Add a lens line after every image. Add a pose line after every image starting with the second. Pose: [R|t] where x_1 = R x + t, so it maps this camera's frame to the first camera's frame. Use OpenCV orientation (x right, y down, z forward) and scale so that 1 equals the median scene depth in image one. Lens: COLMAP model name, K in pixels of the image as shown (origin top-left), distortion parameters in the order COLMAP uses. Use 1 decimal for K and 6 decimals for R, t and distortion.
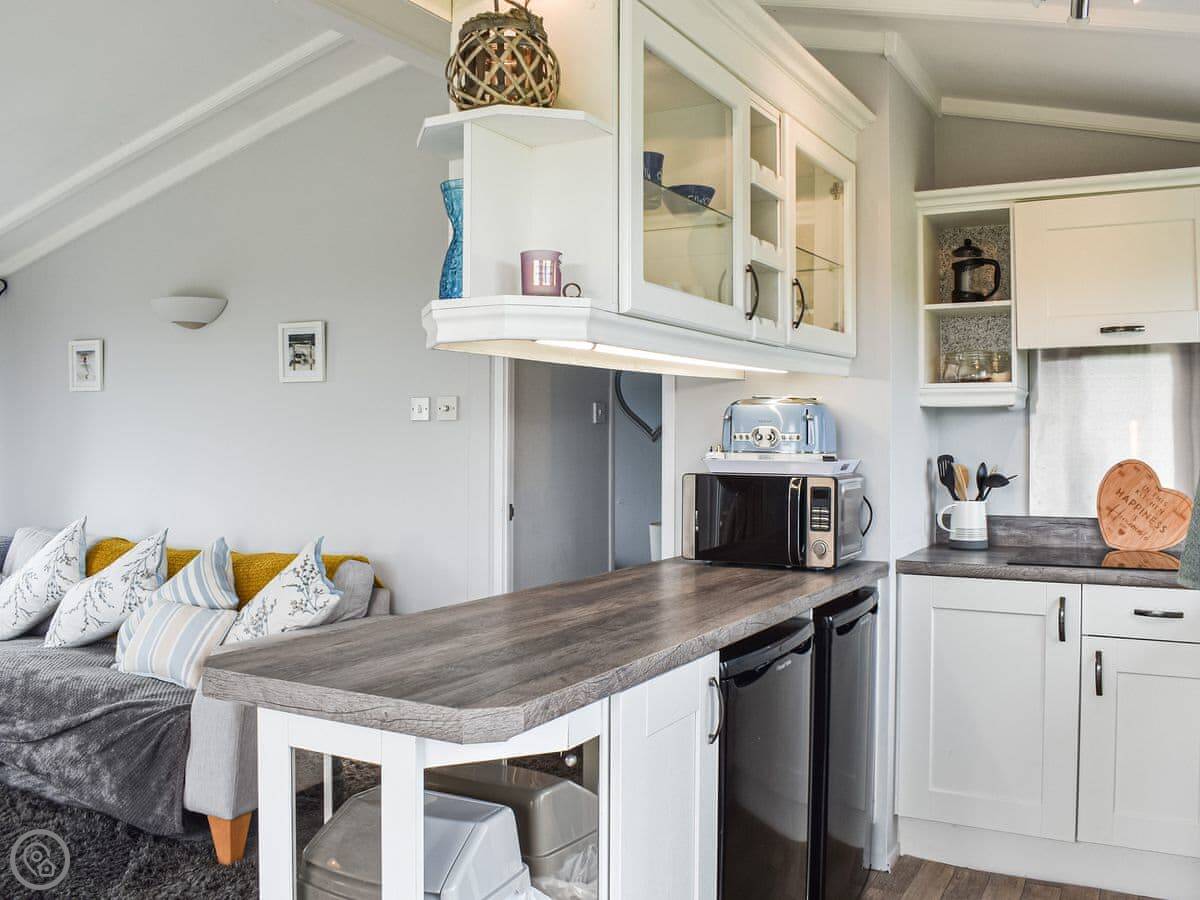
lens RADIAL K [[1071.9, 0, 603.7], [0, 1071.9, 424.5], [0, 0, 1]] dist [-0.085530, 0.003288]
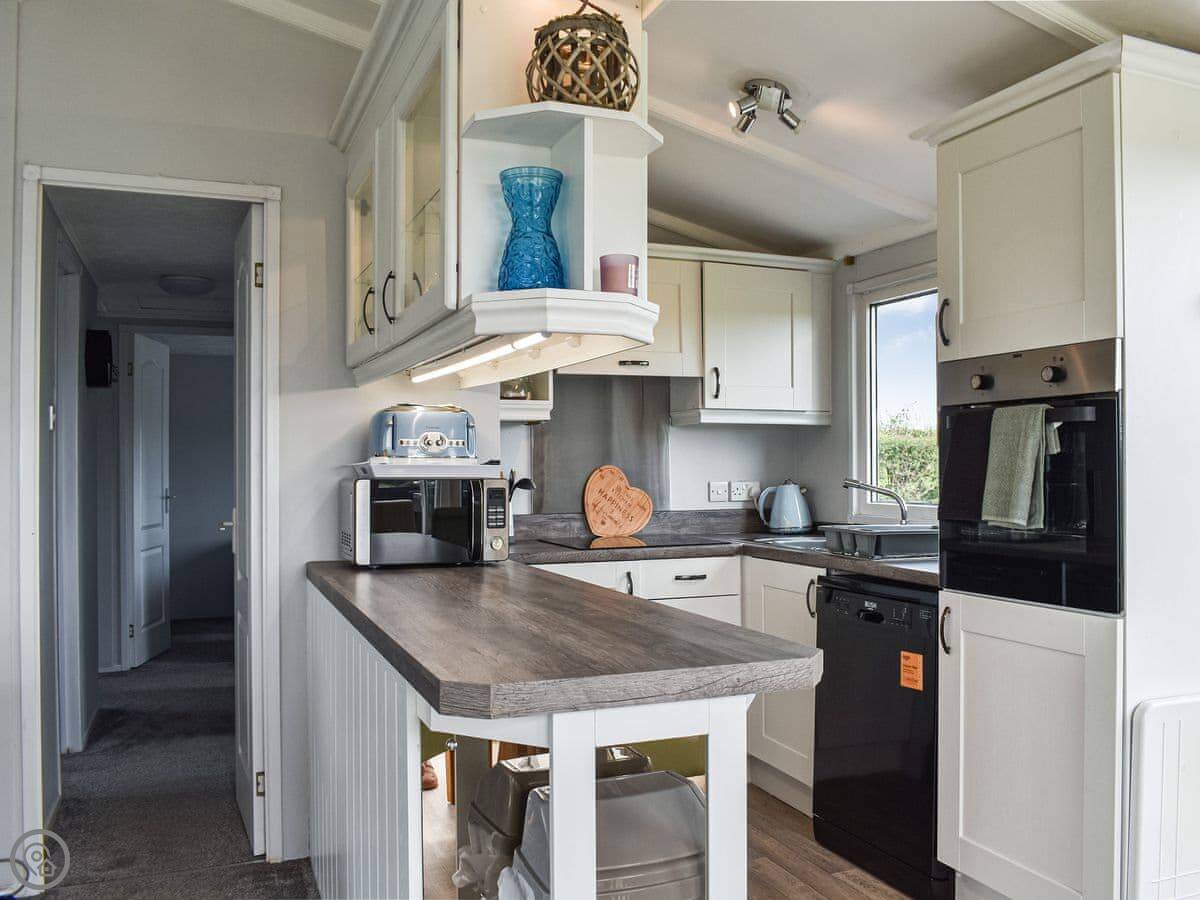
lens RADIAL K [[1037.2, 0, 666.3], [0, 1037.2, 456.3], [0, 0, 1]] dist [-0.069219, 0.004422]
pose [[0.608445, 0.001534, 0.793594, -0.445882], [-0.005411, 0.999983, 0.002216, 0.018807], [-0.793578, -0.005643, 0.608443, 0.175355]]
